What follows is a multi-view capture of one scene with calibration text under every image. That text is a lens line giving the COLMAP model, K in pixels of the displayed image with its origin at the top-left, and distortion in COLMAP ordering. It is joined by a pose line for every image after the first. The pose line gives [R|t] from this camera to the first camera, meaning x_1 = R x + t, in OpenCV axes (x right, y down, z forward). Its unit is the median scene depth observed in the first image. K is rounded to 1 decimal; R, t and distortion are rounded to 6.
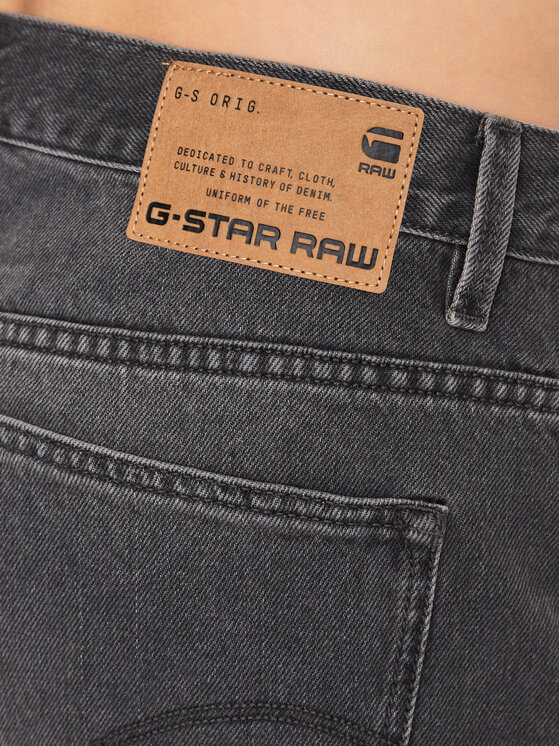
lens RADIAL K [[2457.8, 0, 280.5], [0, 2457.8, 373.6], [0, 0, 1]] dist [0.050436, 0.000000]
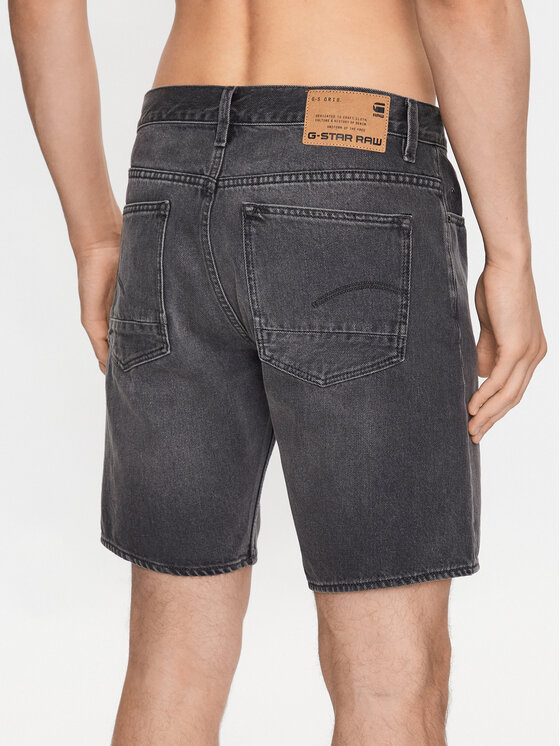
lens RADIAL K [[1785.6, 0, 280.0], [0, 1785.6, 372.8], [0, 0, 1]] dist [-0.124414, 0.000000]
pose [[0.943598, -0.091047, 0.318330, -0.858069], [0.149764, 0.974837, -0.165115, 0.614192], [-0.295286, 0.203477, 0.933490, -1.088302]]
